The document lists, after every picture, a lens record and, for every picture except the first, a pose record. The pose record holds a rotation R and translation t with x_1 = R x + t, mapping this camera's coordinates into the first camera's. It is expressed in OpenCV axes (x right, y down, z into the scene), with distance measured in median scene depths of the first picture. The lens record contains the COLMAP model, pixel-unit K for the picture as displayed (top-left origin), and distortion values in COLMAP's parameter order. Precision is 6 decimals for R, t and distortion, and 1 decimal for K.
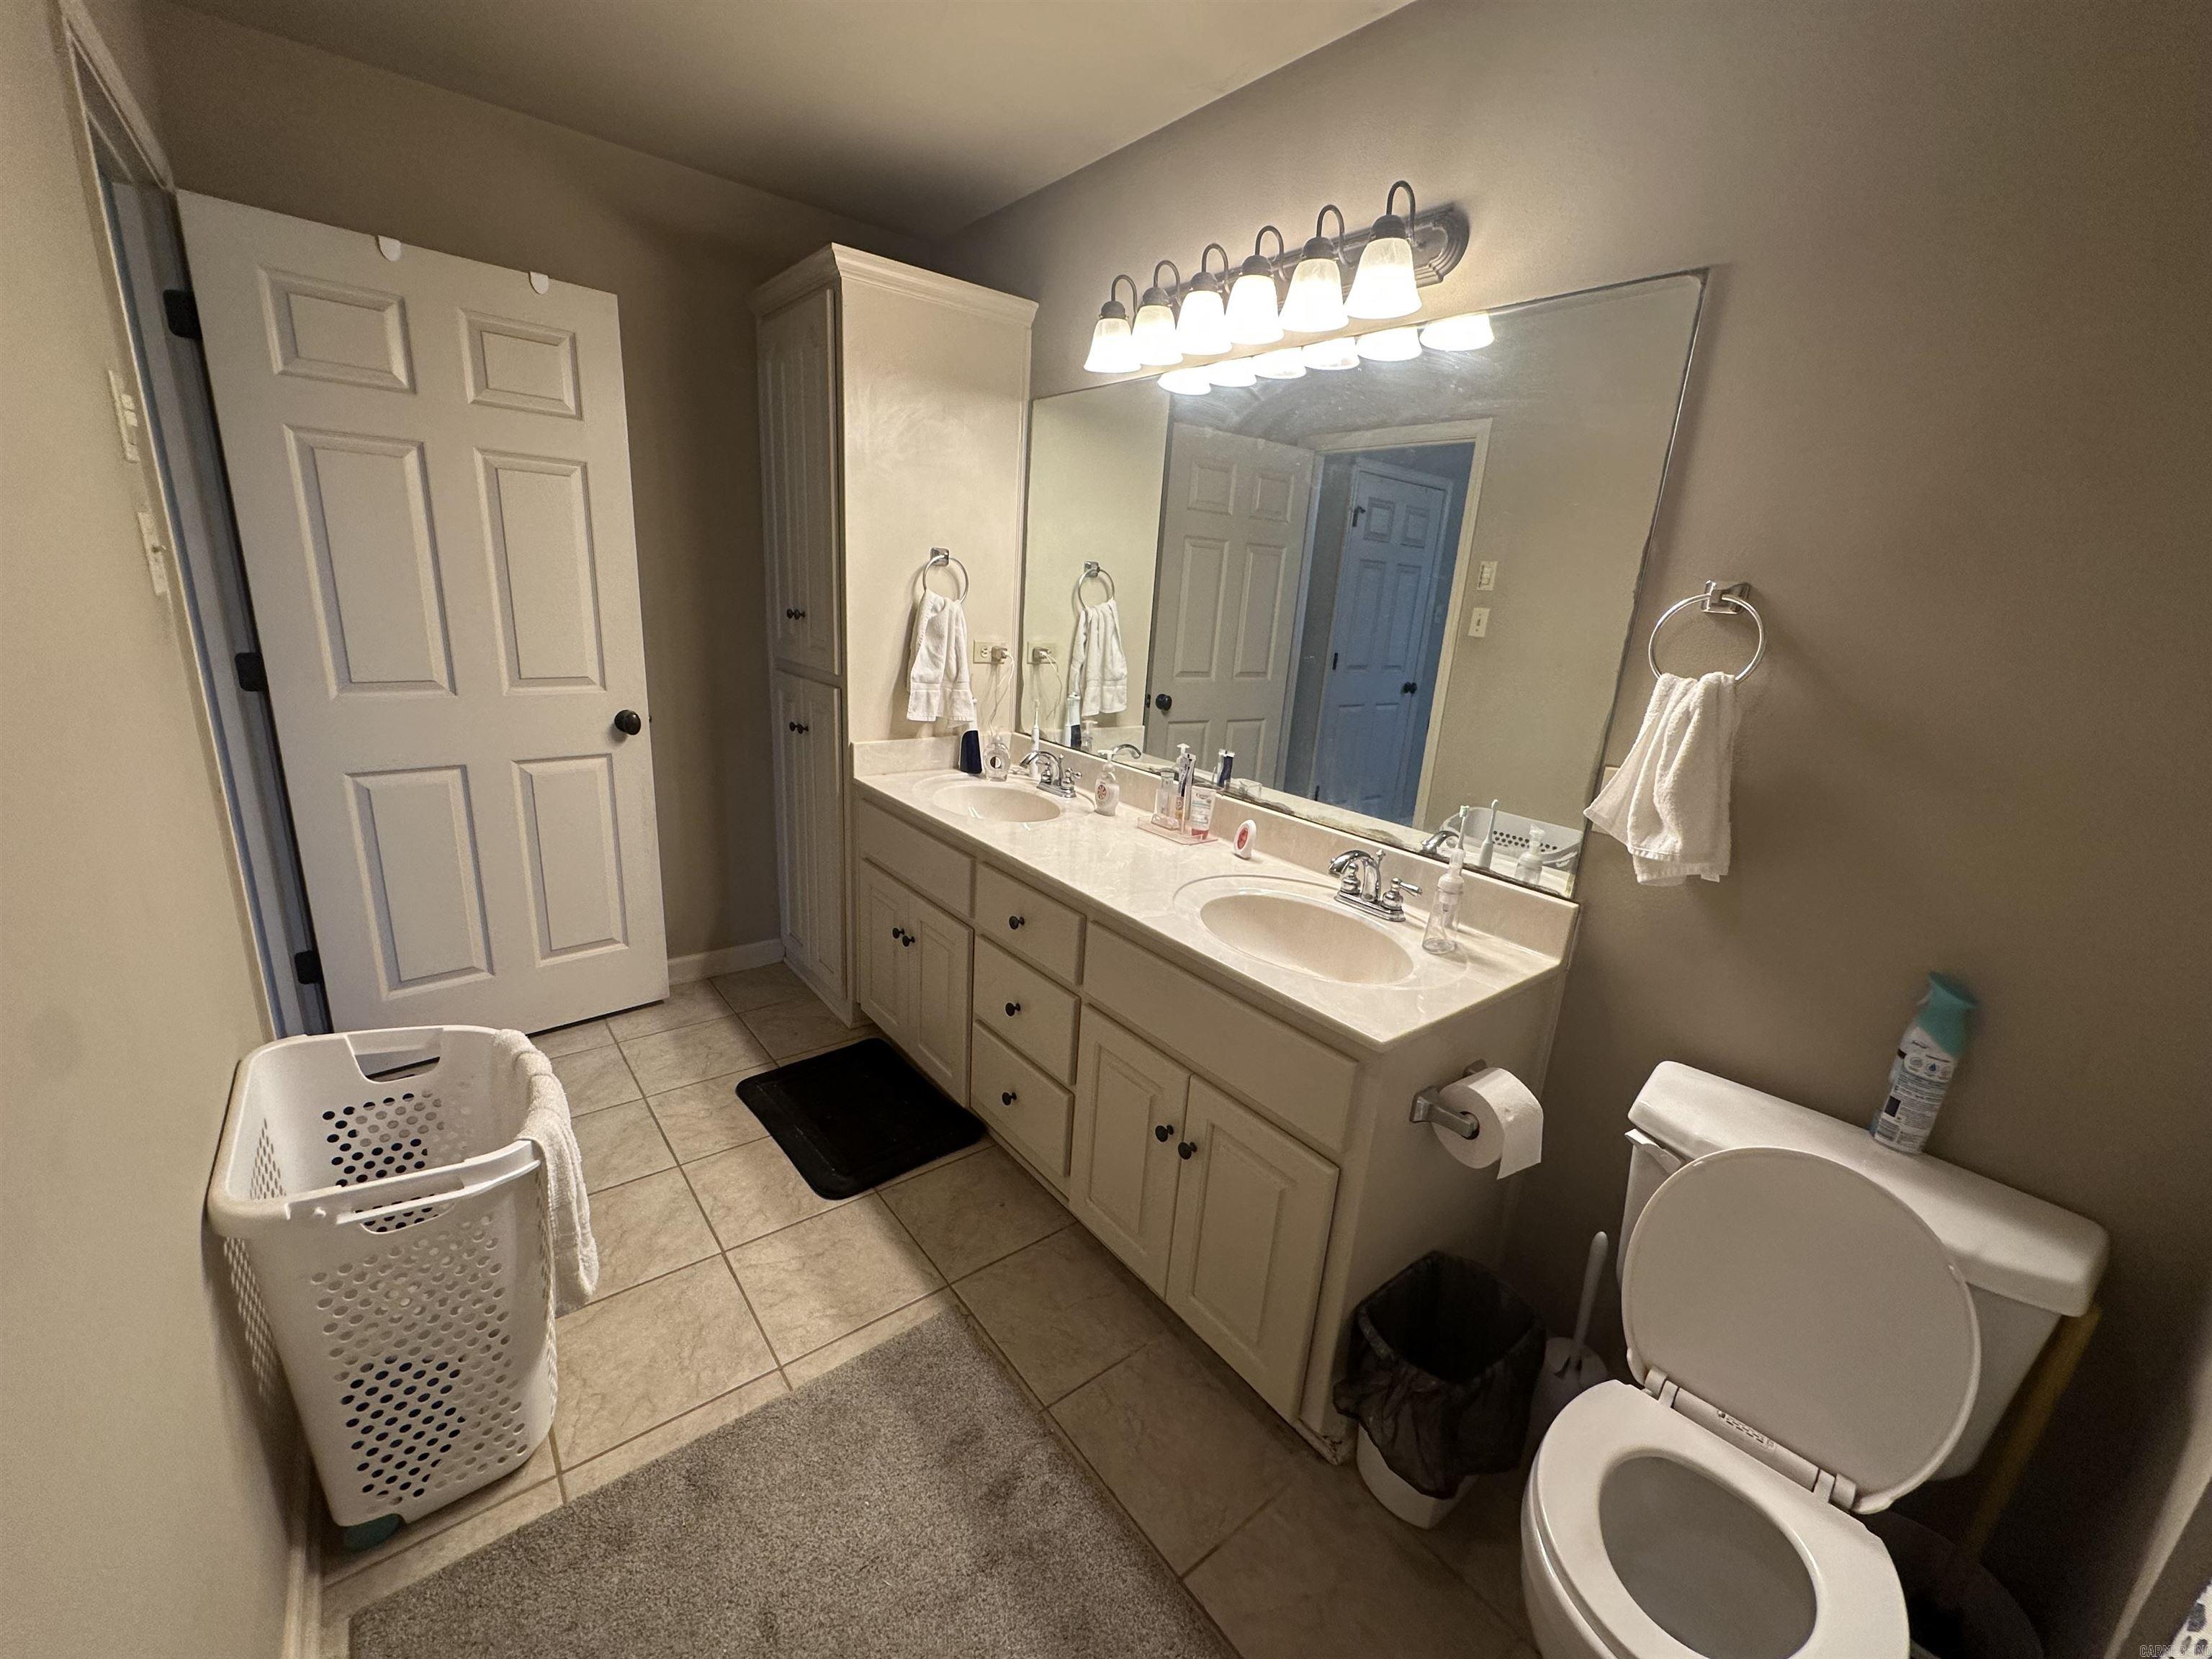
lens RADIAL K [[884.1, 0, 1106.0], [0, 884.1, 829.5], [0, 0, 1]] dist [-0.001243, 0.000152]
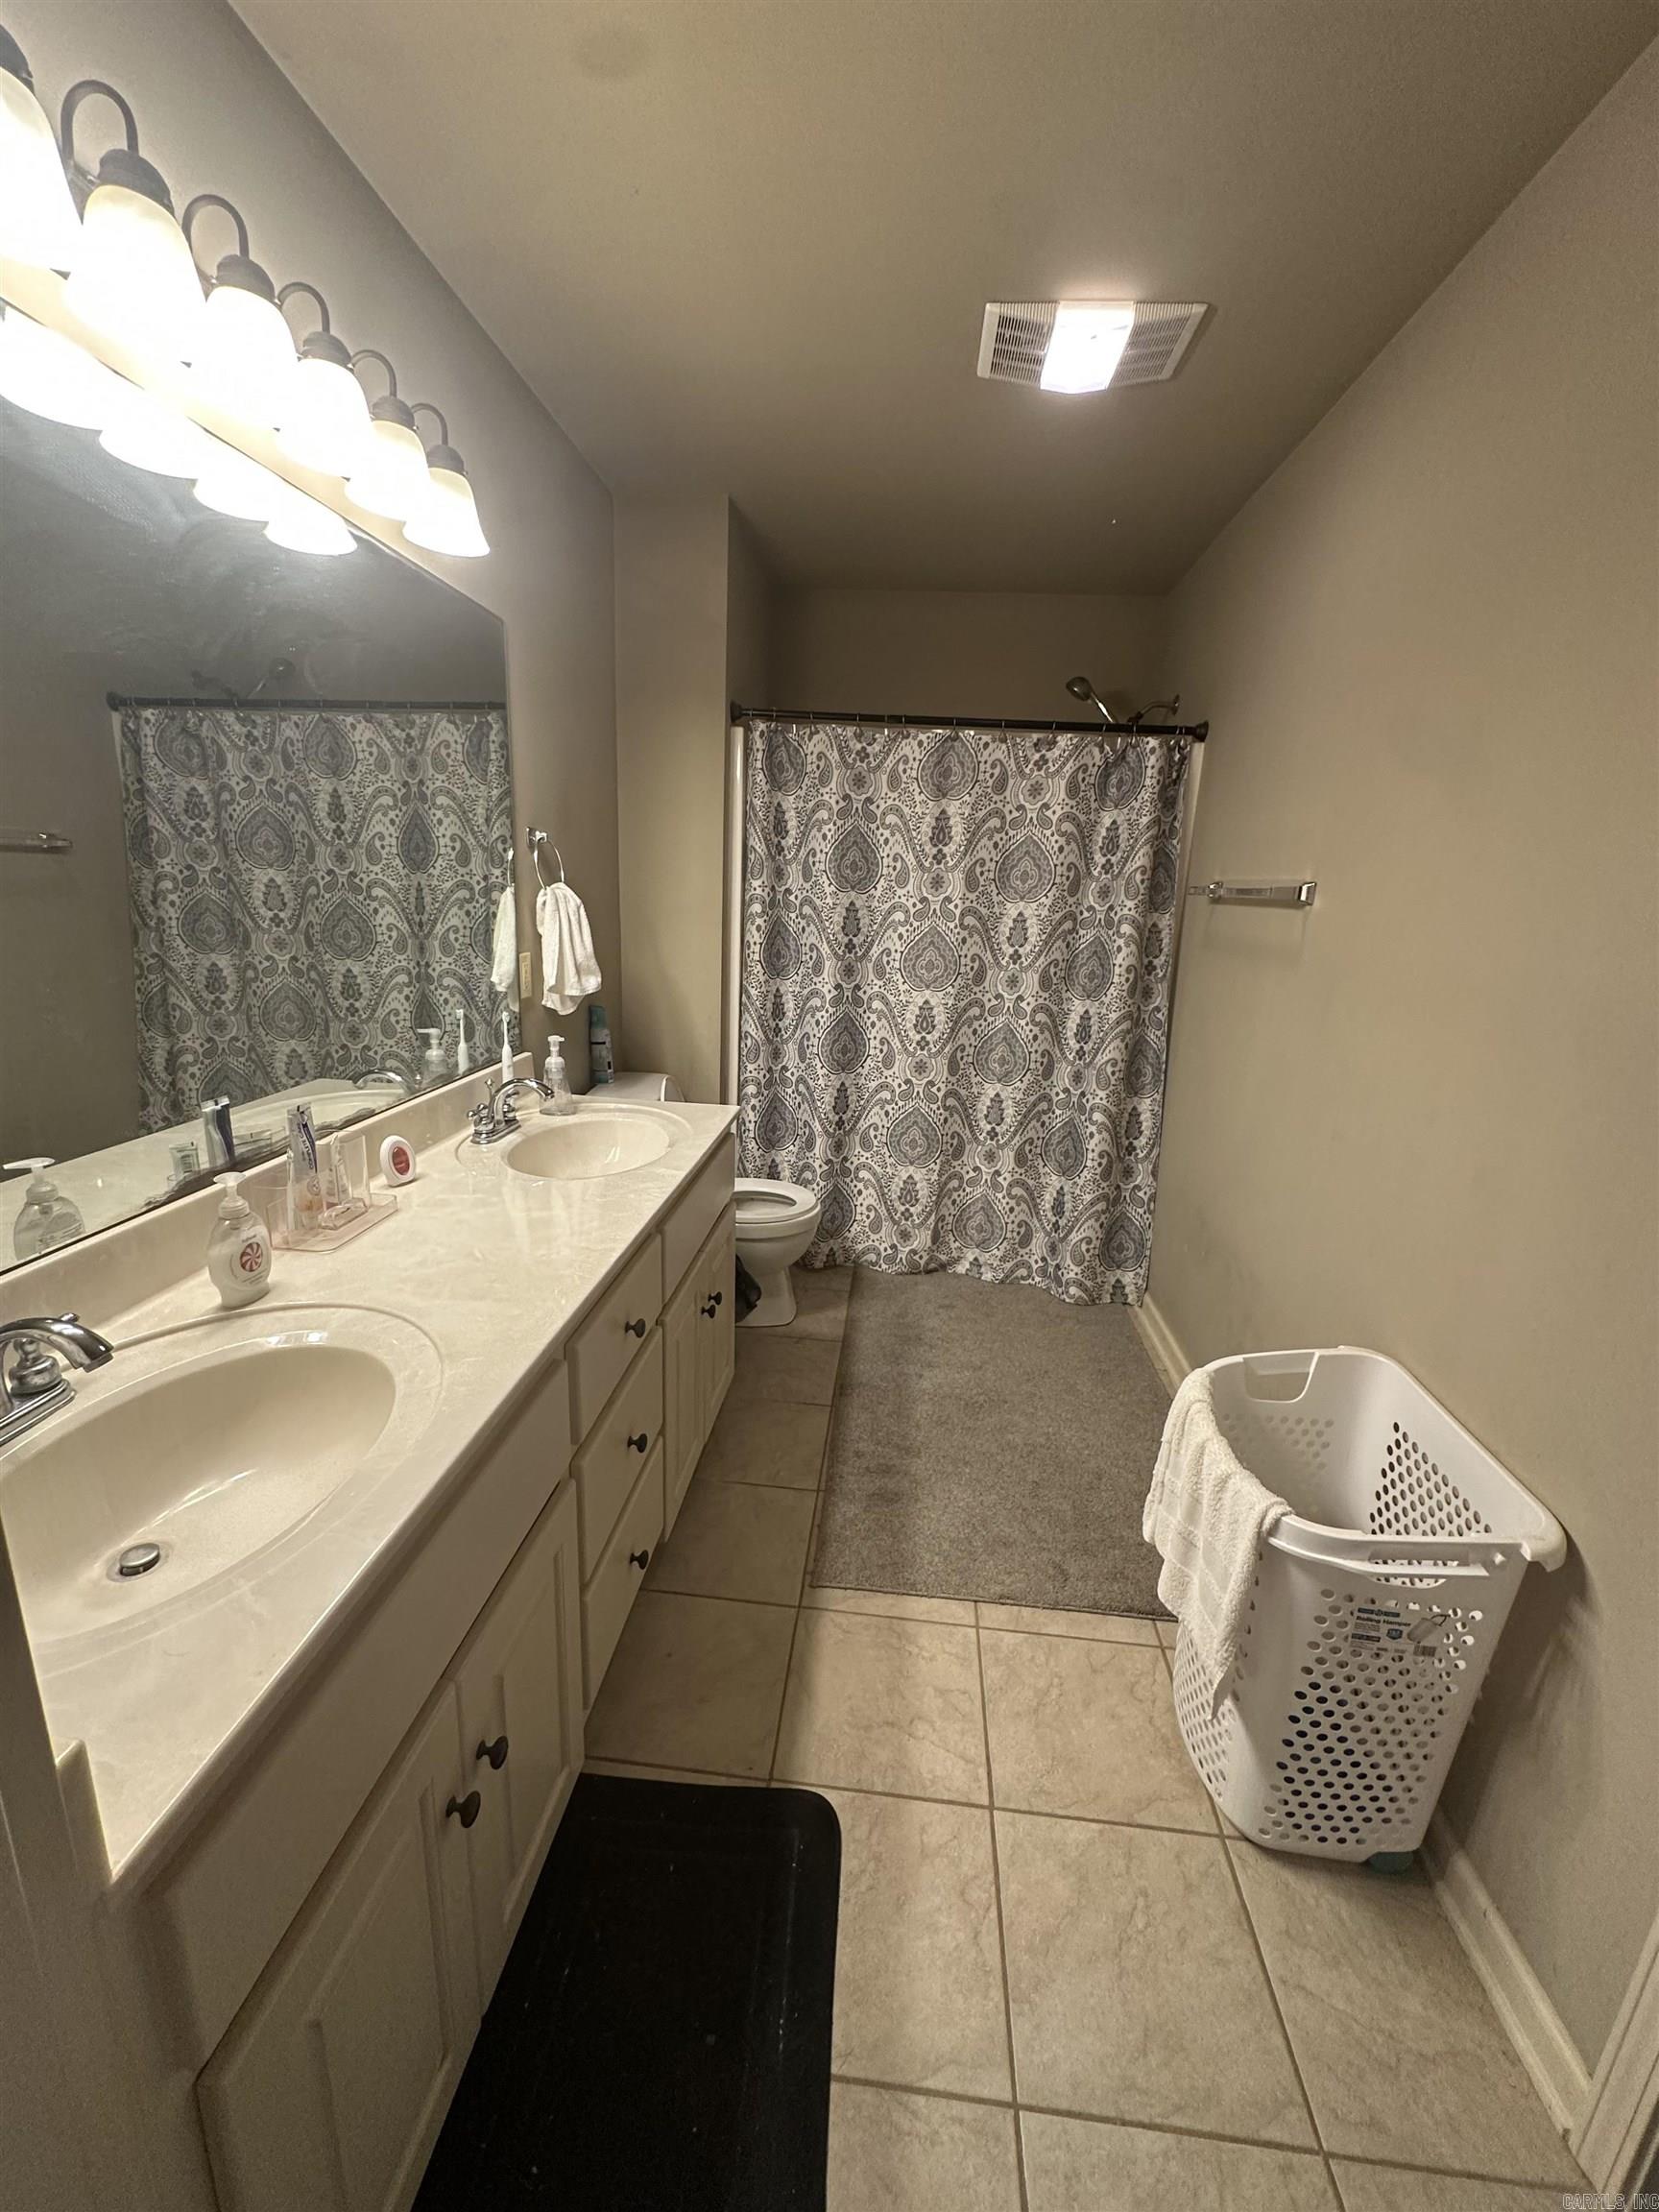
lens RADIAL K [[884.1, 0, 829.5], [0, 884.1, 1106.0], [0, 0, 1]] dist [-0.001243, 0.000152]
pose [[-0.708795, -0.268008, 0.652519, -0.669482], [0.097720, 0.878792, 0.467093, -0.396892], [-0.698613, 0.394837, -0.596693, 1.318760]]
